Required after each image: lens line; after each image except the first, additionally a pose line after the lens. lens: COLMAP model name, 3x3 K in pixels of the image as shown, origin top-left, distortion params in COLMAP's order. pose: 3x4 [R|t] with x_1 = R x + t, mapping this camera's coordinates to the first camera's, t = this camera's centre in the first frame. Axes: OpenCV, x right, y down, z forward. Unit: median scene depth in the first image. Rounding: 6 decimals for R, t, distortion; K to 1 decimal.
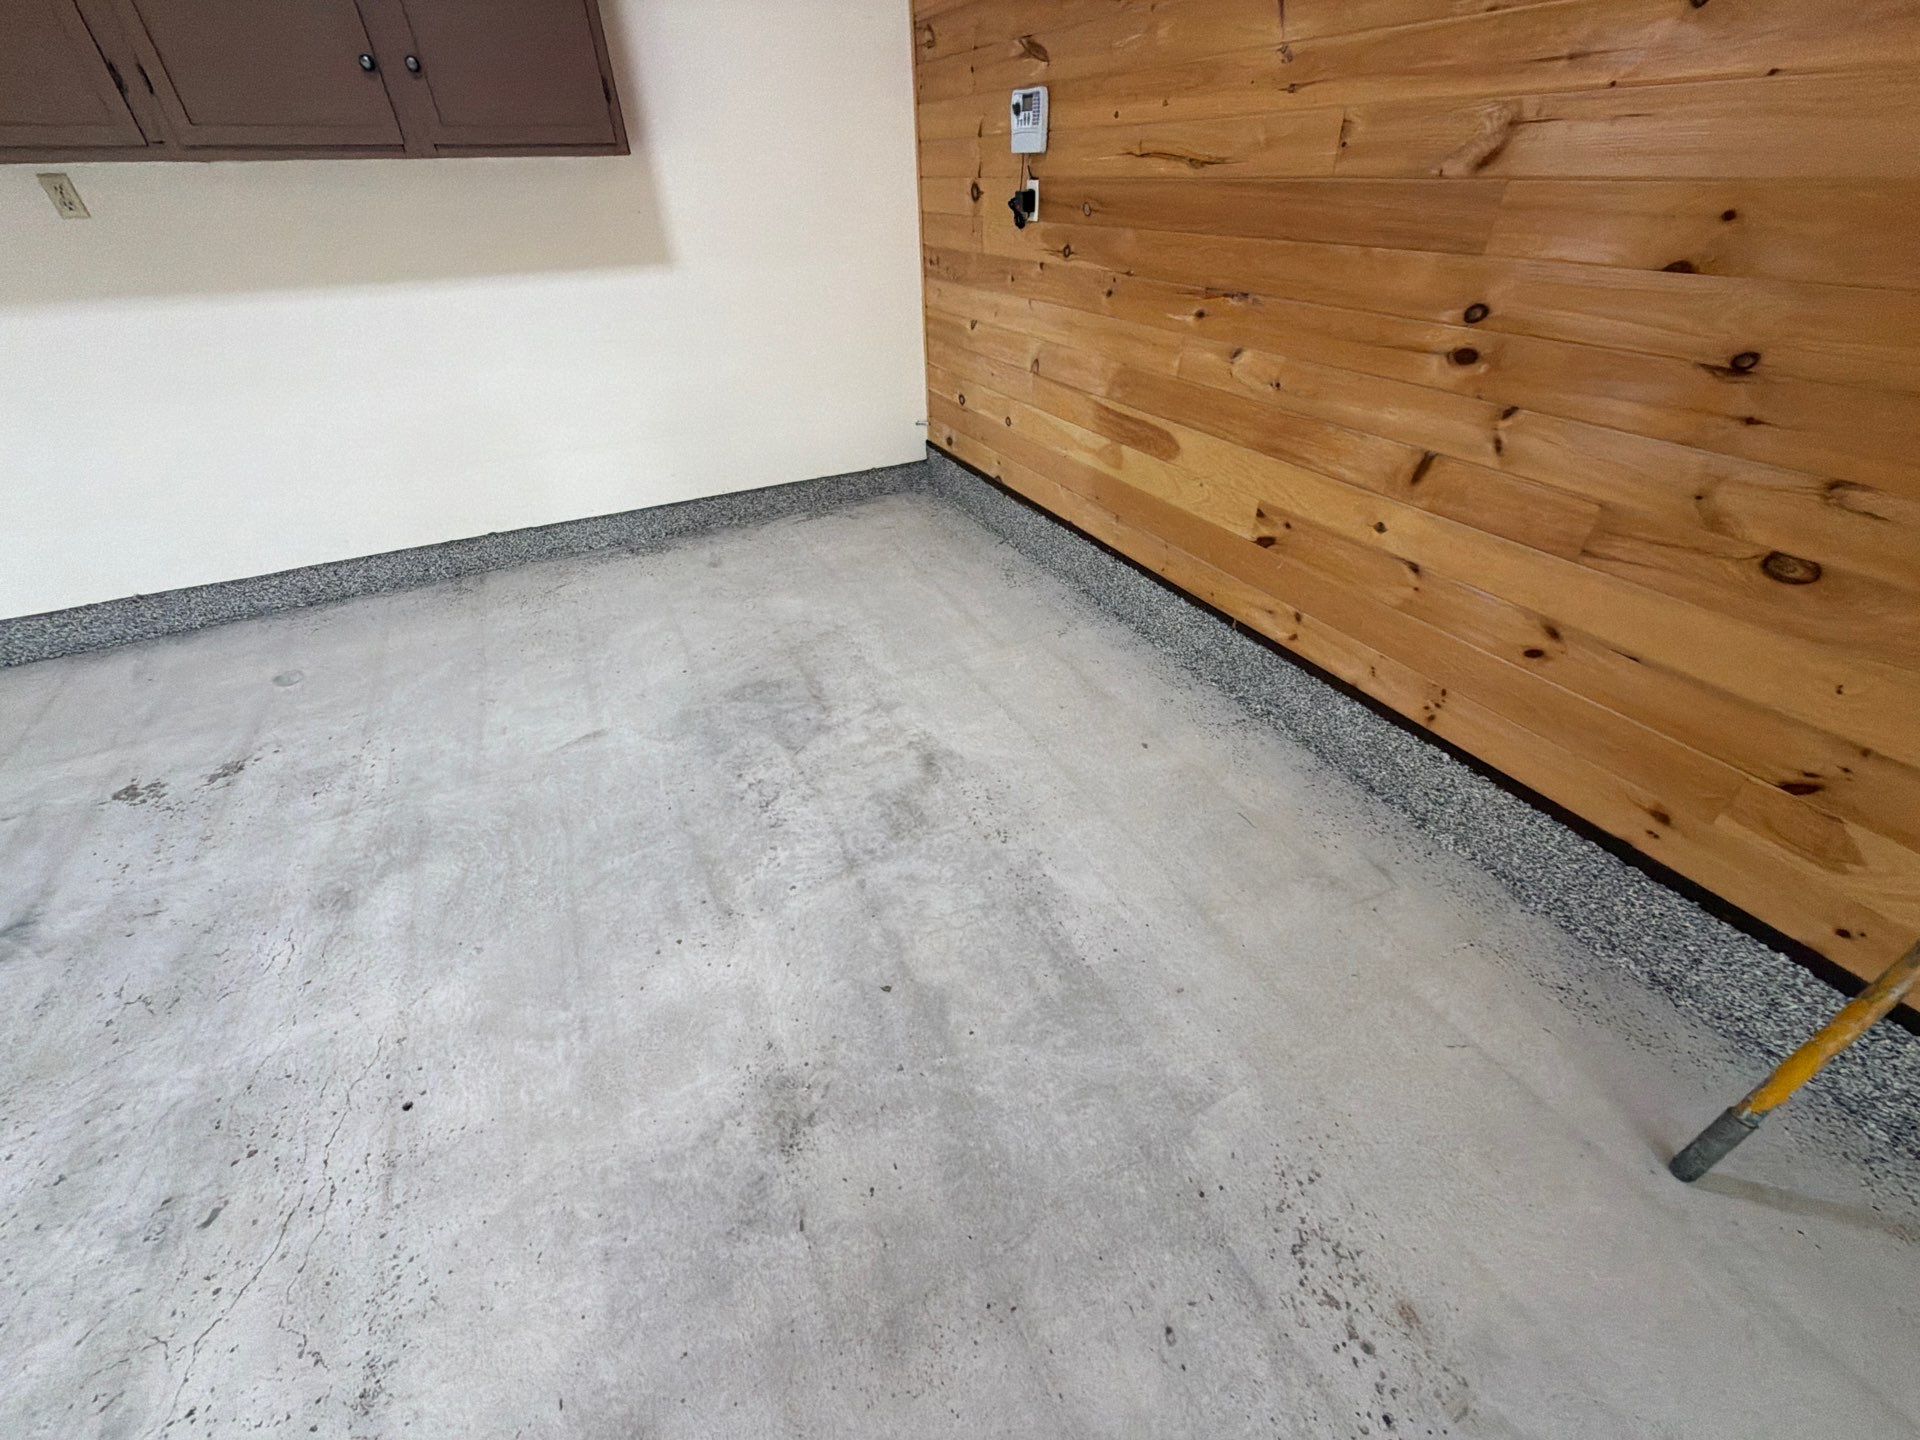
lens RADIAL K [[766.6, 0, 958.7], [0, 766.6, 720.2], [0, 0, 1]] dist [0.000660, 0.000444]
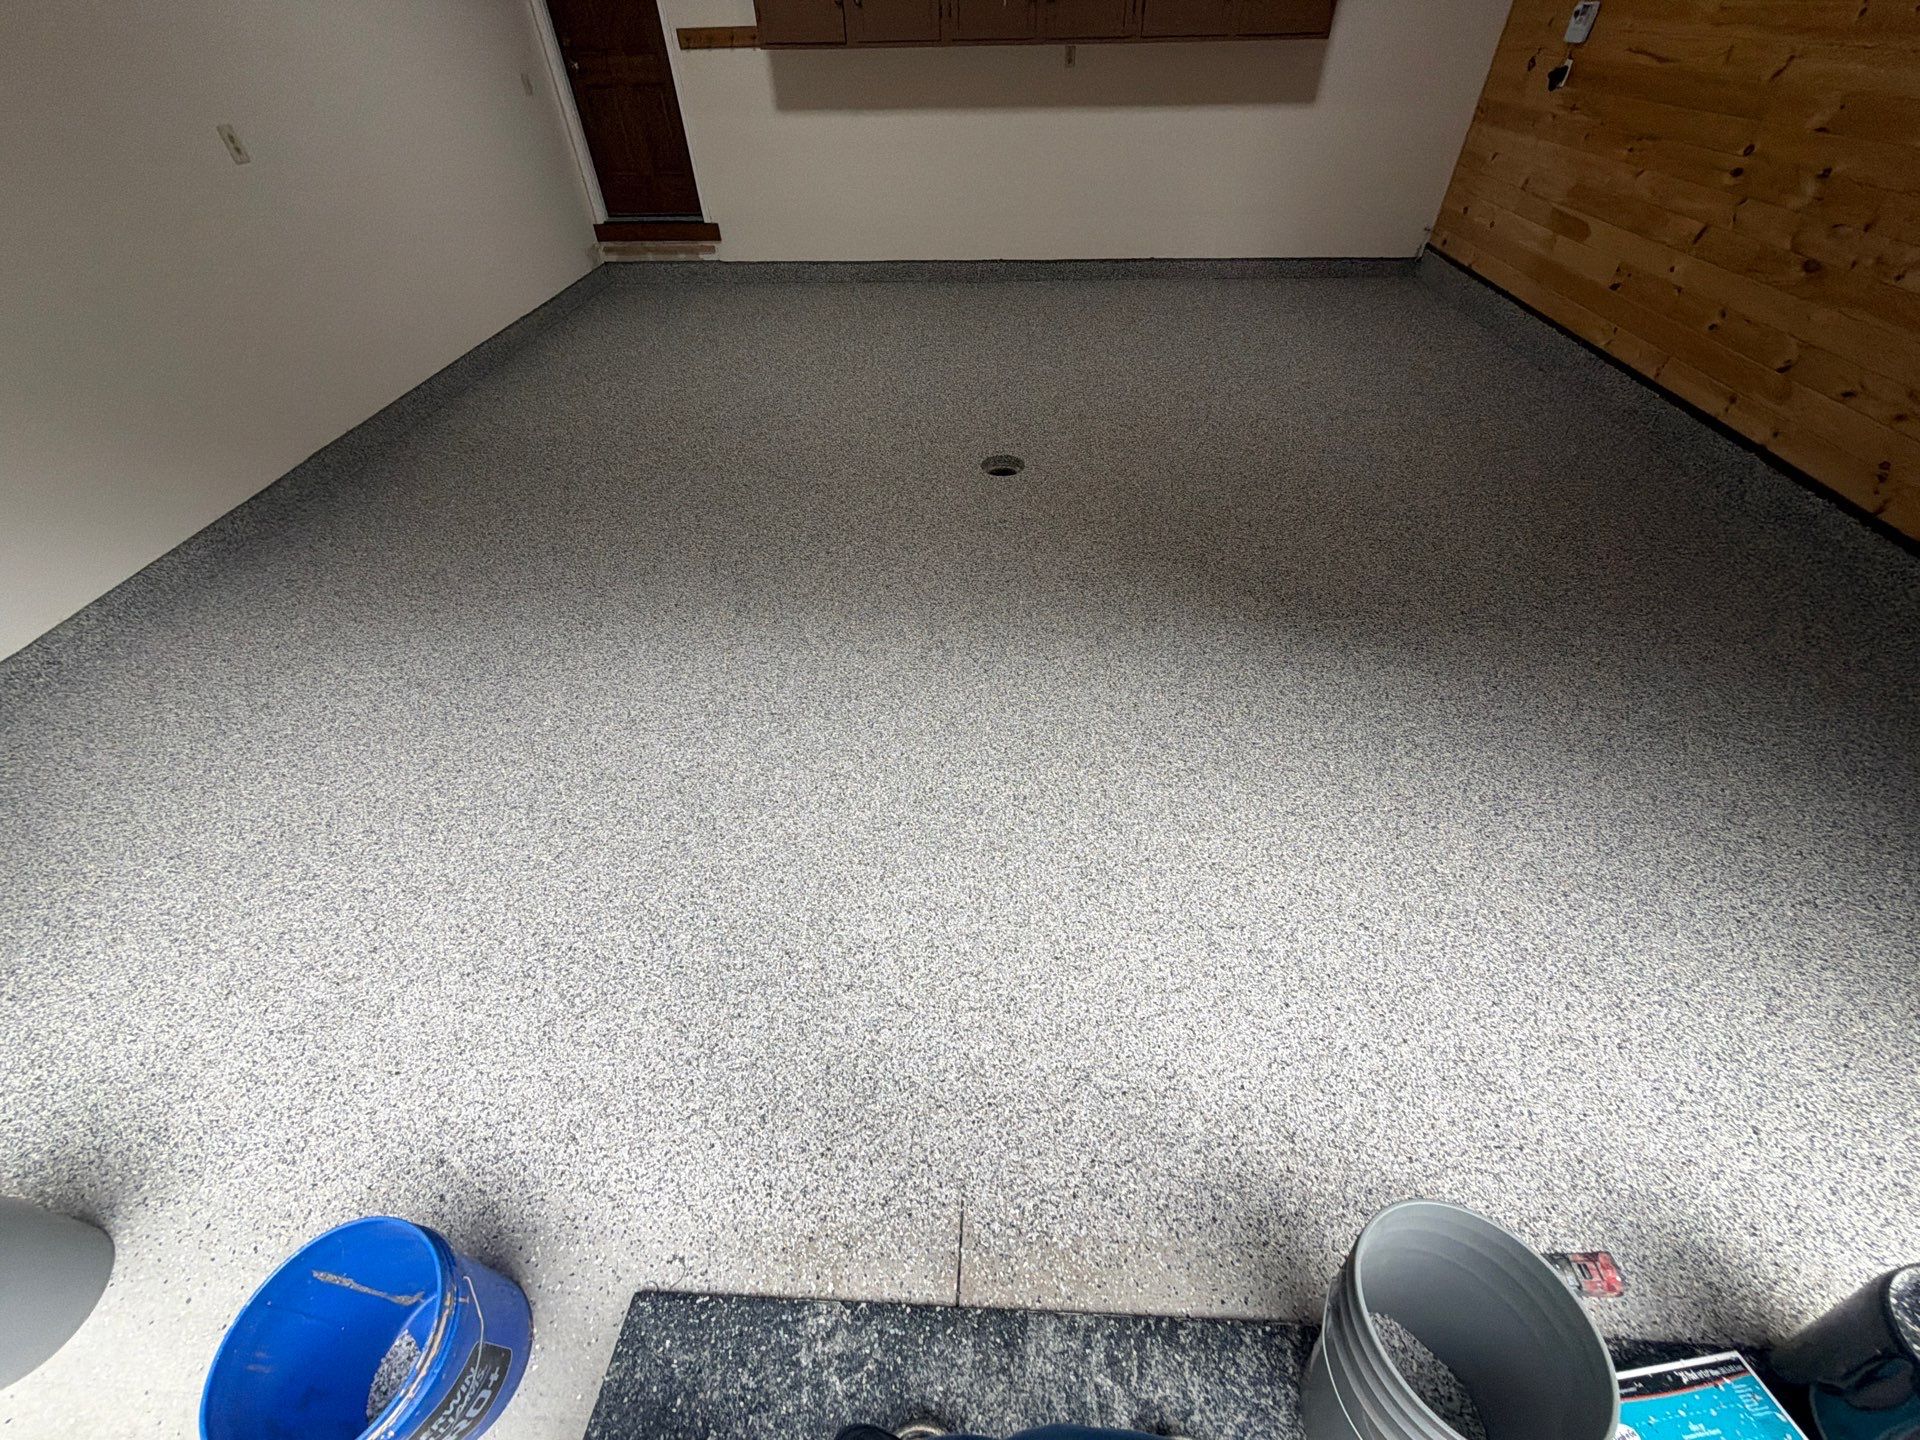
lens RADIAL K [[766.6, 0, 955.5], [0, 766.6, 720.6], [0, 0, 1]] dist [0.000660, 0.000444]
pose [[0.861395, 0.351156, -0.367000, 0.070321], [-0.294949, 0.934039, 0.201433, 0.773011], [0.413527, -0.065267, 0.908150, -1.291950]]
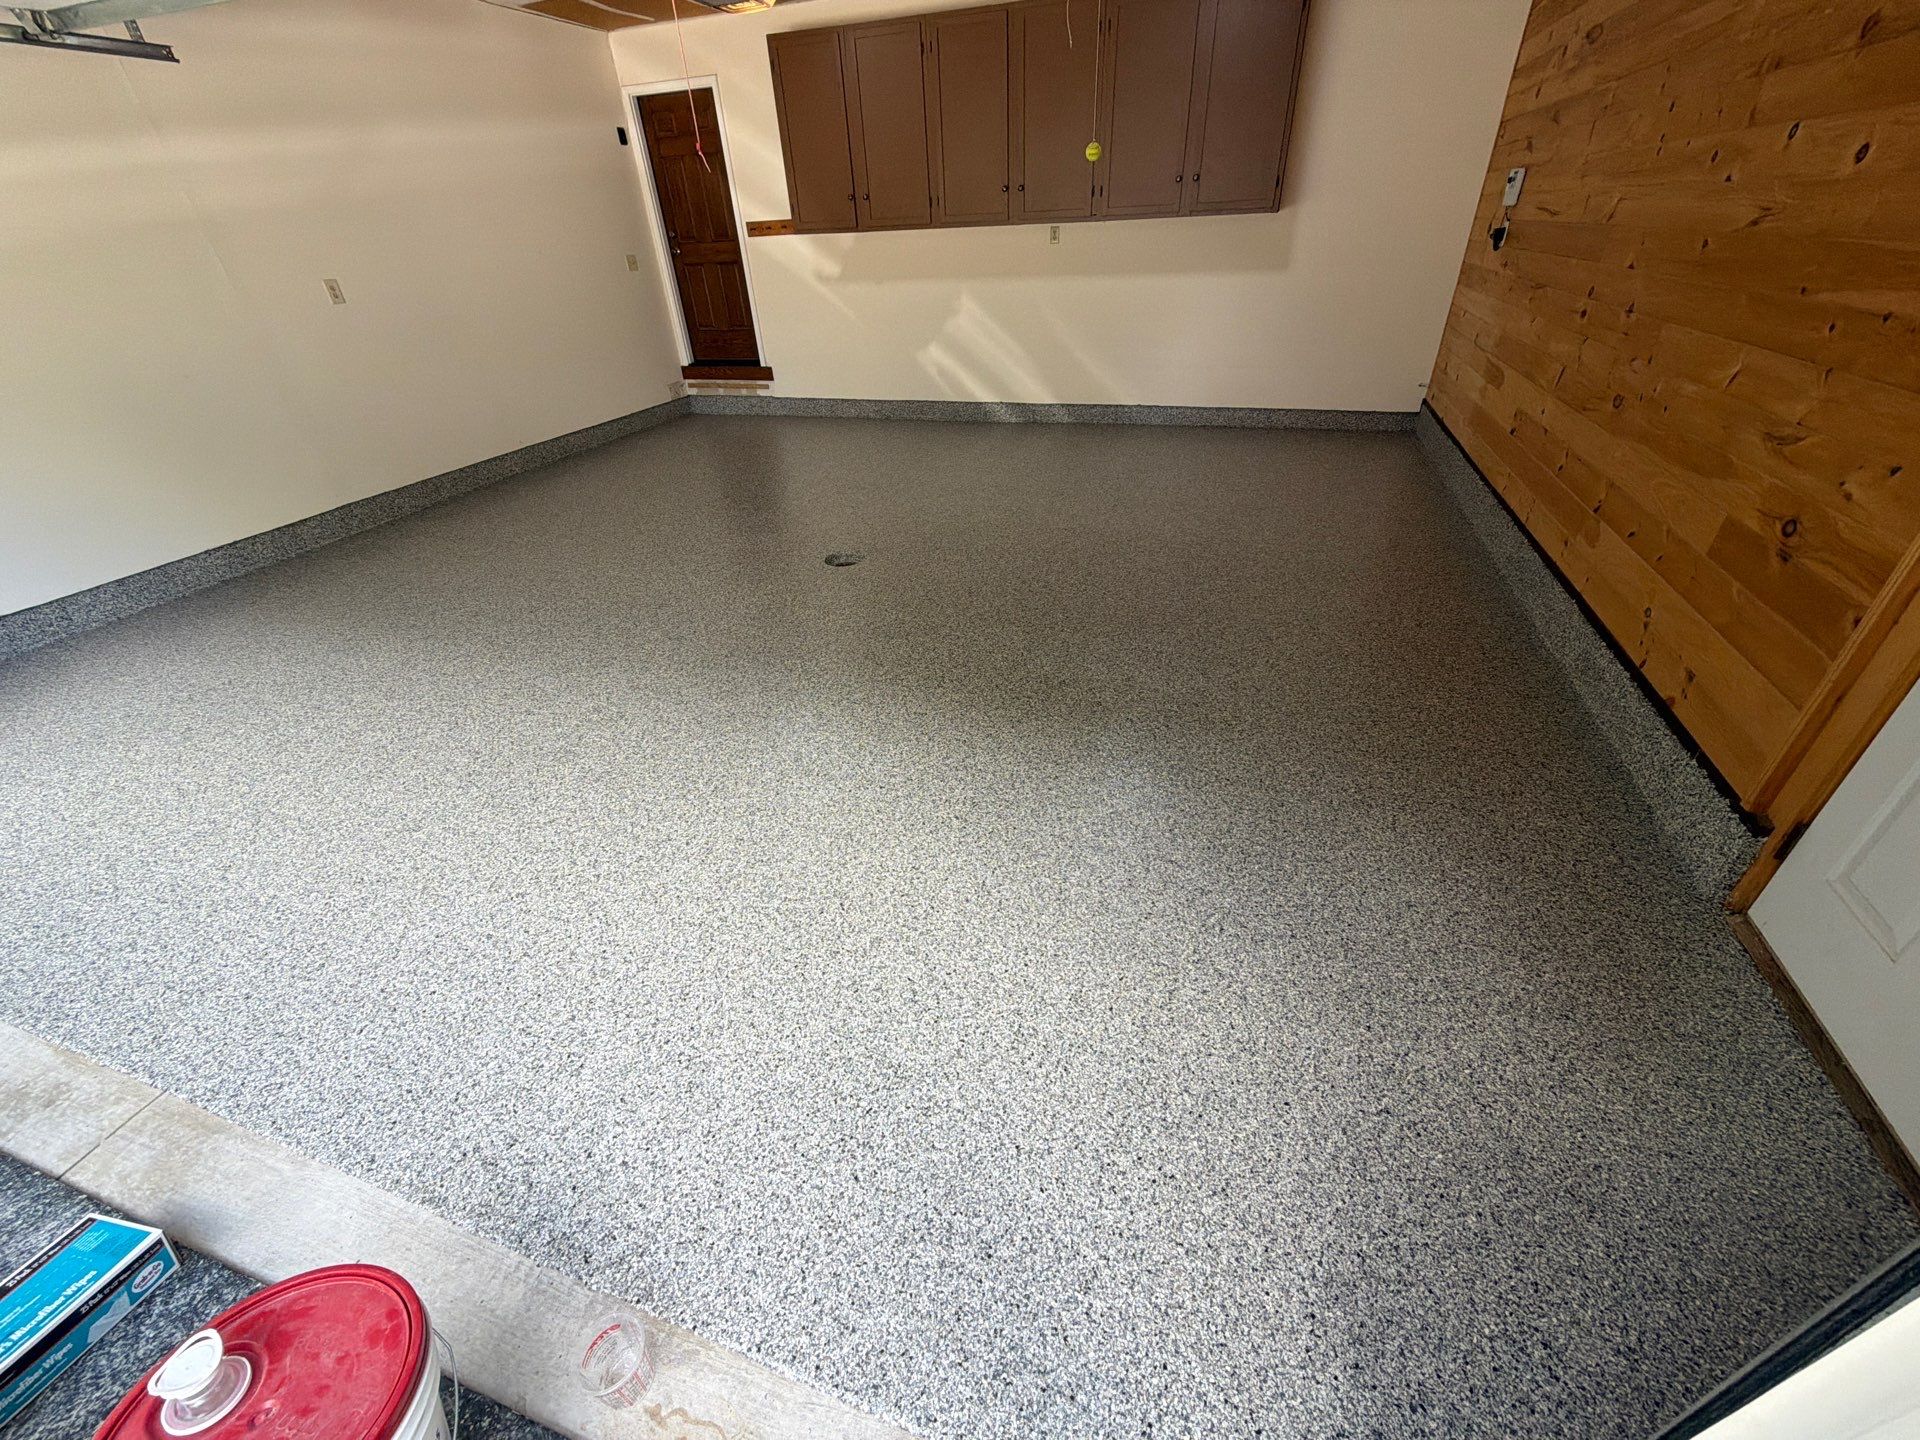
lens RADIAL K [[766.6, 0, 956.8], [0, 766.6, 718.5], [0, 0, 1]] dist [0.000660, 0.000444]
pose [[0.689458, 0.383948, -0.614192, 0.771774], [-0.400012, 0.908745, 0.119050, 0.586285], [0.603853, 0.163604, 0.780125, -0.892321]]
